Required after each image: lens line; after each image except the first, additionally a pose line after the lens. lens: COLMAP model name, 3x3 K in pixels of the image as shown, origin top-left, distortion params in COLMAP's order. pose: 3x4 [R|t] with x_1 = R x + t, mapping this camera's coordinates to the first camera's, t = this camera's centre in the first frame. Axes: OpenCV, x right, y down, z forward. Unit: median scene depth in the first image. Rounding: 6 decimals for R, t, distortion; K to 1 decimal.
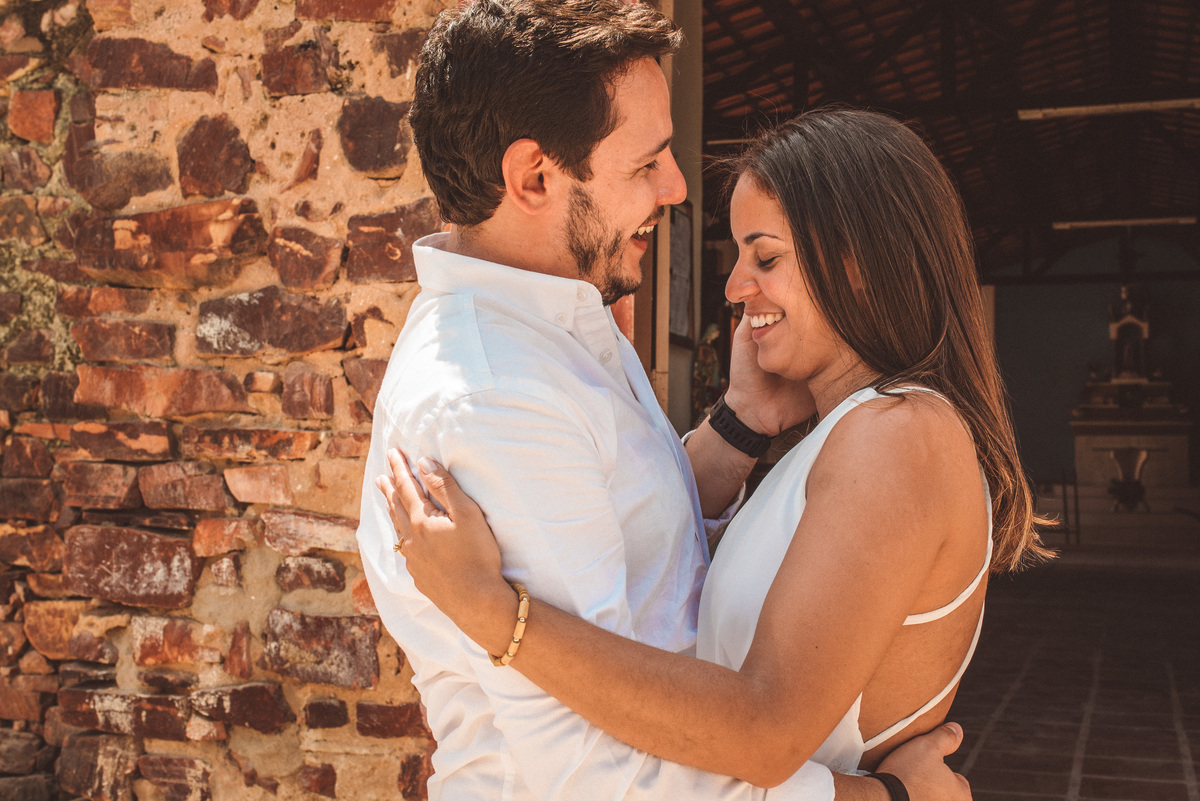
lens RADIAL K [[1423.6, 0, 687.1], [0, 1423.6, 381.3], [0, 0, 1]] dist [-0.026969, 0.000000]
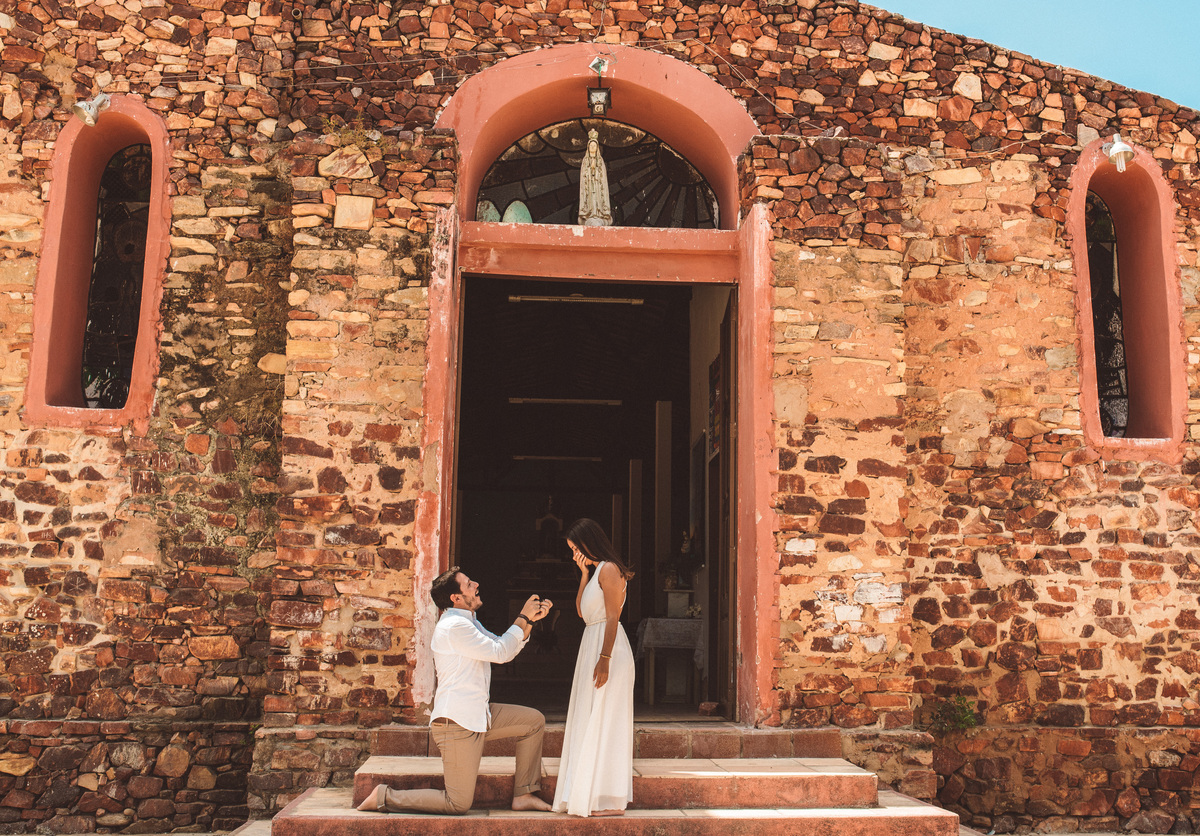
lens RADIAL K [[1338.7, 0, 648.9], [0, 1338.7, 416.6], [0, 0, 1]] dist [-0.027370, 0.000000]
pose [[0.921940, 0.067686, 0.381372, -0.824217], [-0.027830, 0.993644, -0.109075, 0.001498], [-0.386331, 0.089947, 0.917964, -1.964714]]
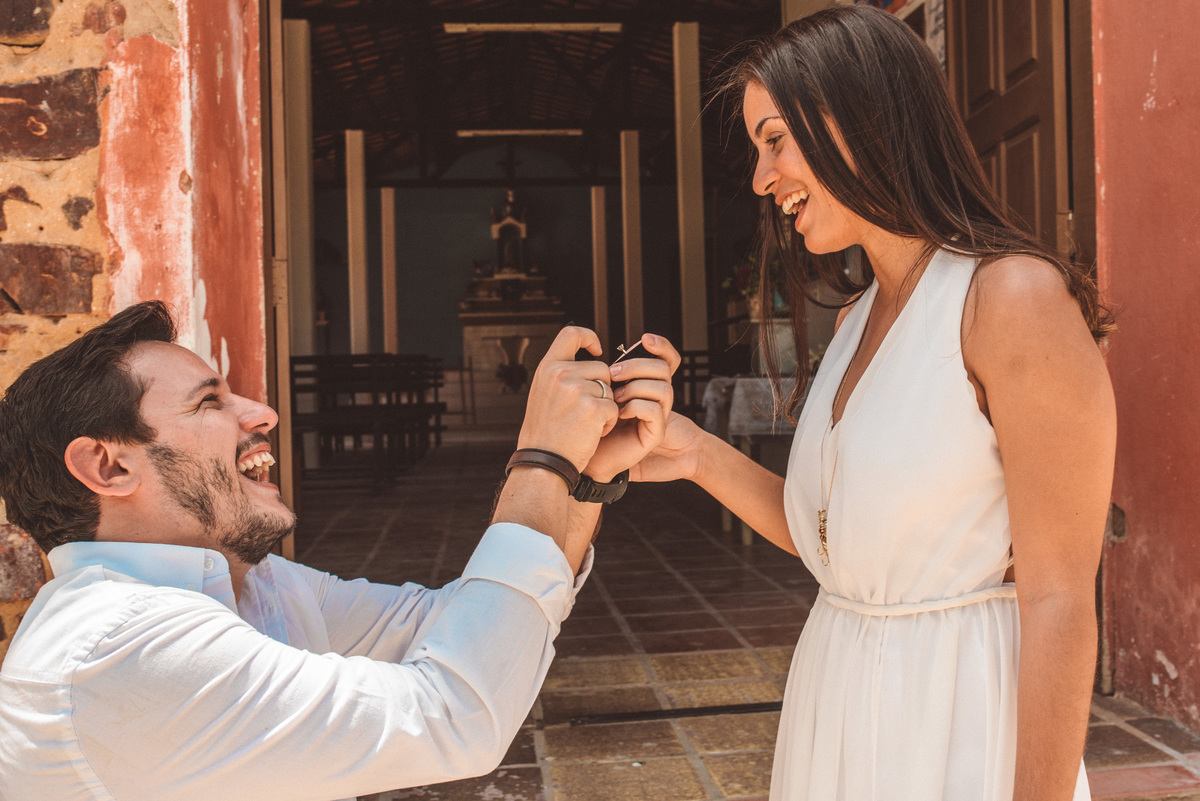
lens RADIAL K [[1325.6, 0, 635.6], [0, 1325.6, 356.1], [0, 0, 1]] dist [-0.008865, 0.000000]
pose [[0.911949, -0.031693, 0.409079, -0.200680], [0.007985, 0.998194, 0.059532, 0.008700], [-0.410227, -0.051023, 0.910555, 0.054462]]
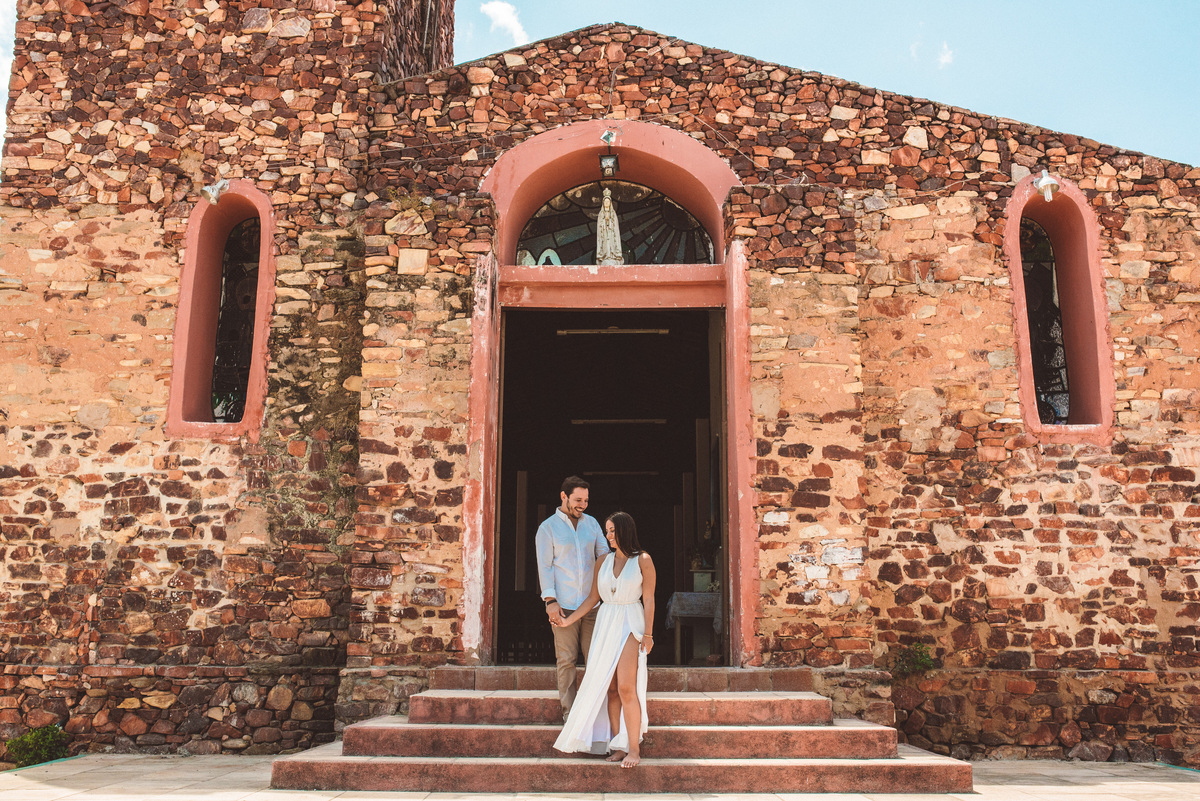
lens RADIAL K [[1184.6, 0, 599.9], [0, 1184.6, 400.7], [0, 0, 1]] dist [-0.029631, 0.000000]
pose [[0.960544, 0.055125, 0.272609, -0.704783], [-0.014084, 0.988545, -0.150270, 0.128934], [-0.277770, 0.140502, 0.950317, -2.293901]]
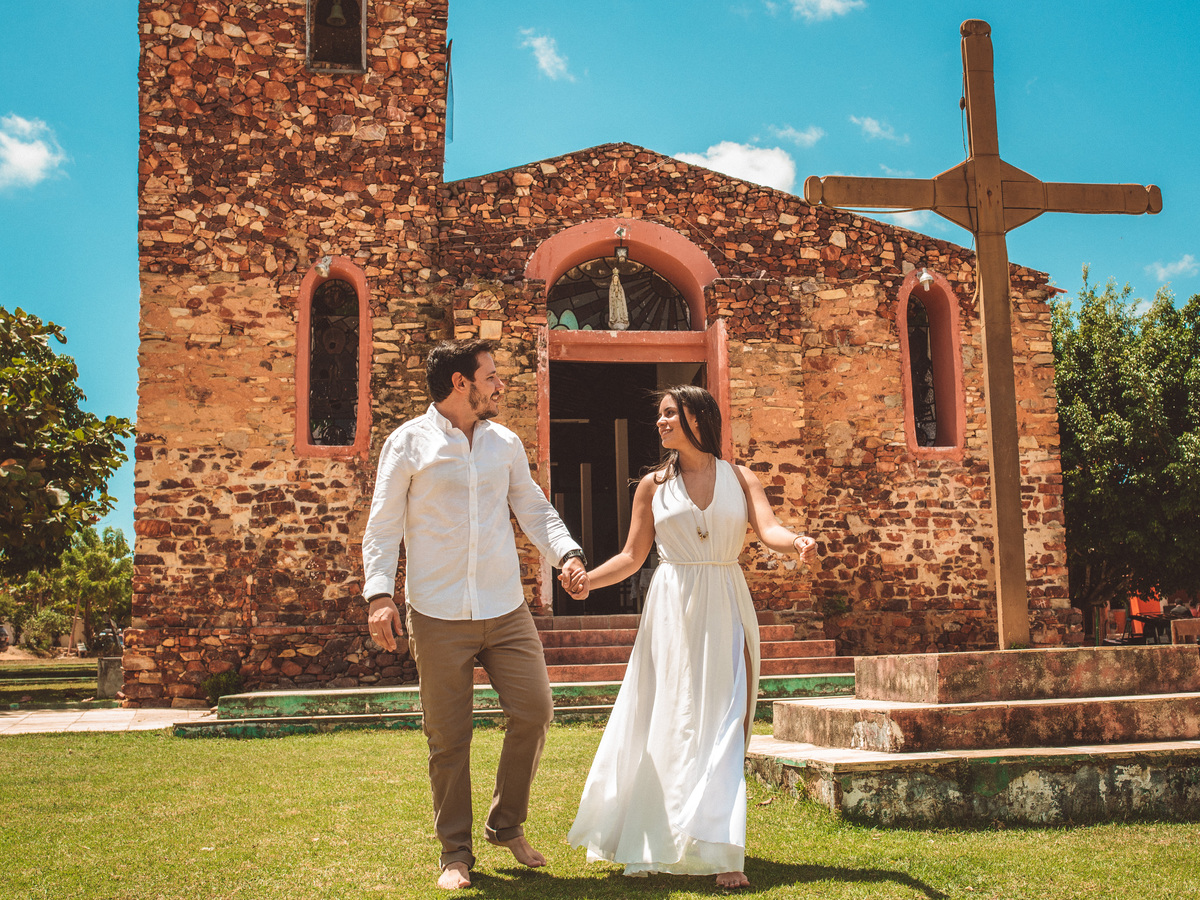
lens RADIAL K [[1568.4, 0, 717.7], [0, 1568.4, 484.0], [0, 0, 1]] dist [-0.033220, 0.000000]
pose [[0.864254, 0.023291, 0.502515, -2.646835], [0.008485, 0.998111, -0.060853, 0.222593], [-0.502983, 0.056856, 0.862424, -4.732299]]
